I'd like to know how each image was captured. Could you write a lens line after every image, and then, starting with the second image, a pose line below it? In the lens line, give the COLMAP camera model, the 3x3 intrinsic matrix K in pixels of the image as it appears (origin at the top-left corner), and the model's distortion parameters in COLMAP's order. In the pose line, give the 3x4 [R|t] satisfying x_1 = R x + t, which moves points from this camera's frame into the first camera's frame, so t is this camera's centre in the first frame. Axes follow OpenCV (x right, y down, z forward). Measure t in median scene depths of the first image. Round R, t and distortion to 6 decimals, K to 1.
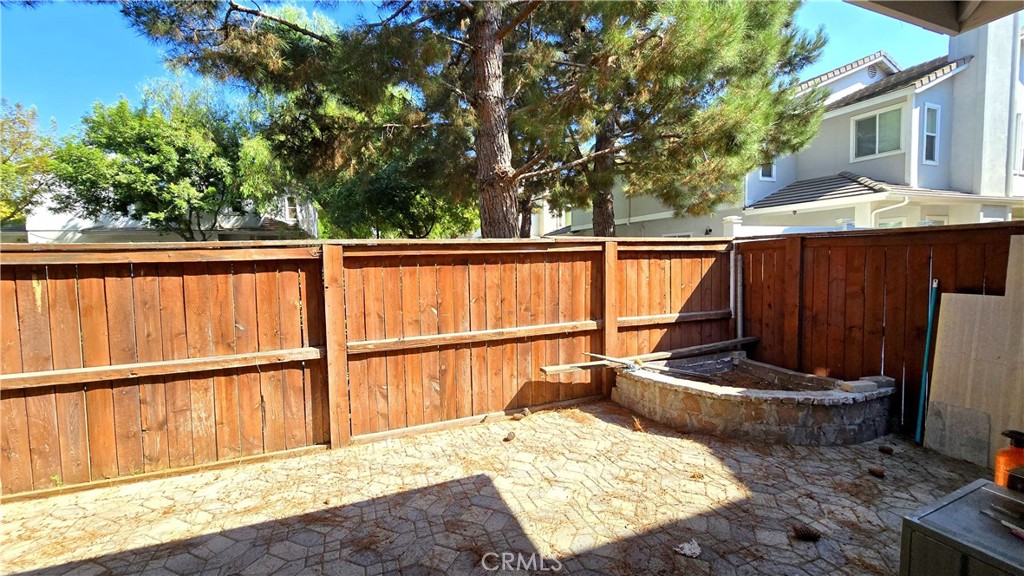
lens RADIAL K [[423.3, 0, 511.5], [0, 423.3, 282.6], [0, 0, 1]] dist [0.000379, 0.000021]
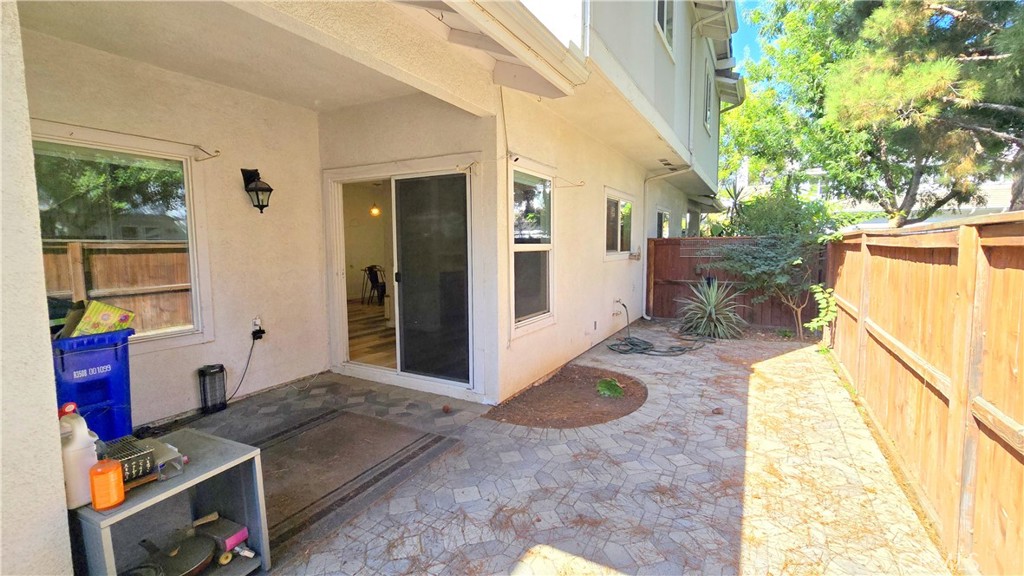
lens RADIAL K [[423.3, 0, 511.5], [0, 423.3, 282.6], [0, 0, 1]] dist [0.000379, 0.000021]
pose [[-0.770476, 0.082318, -0.632132, 0.502654], [-0.015101, 0.988992, 0.147195, -0.095254], [0.637290, 0.122956, -0.760751, 1.136497]]
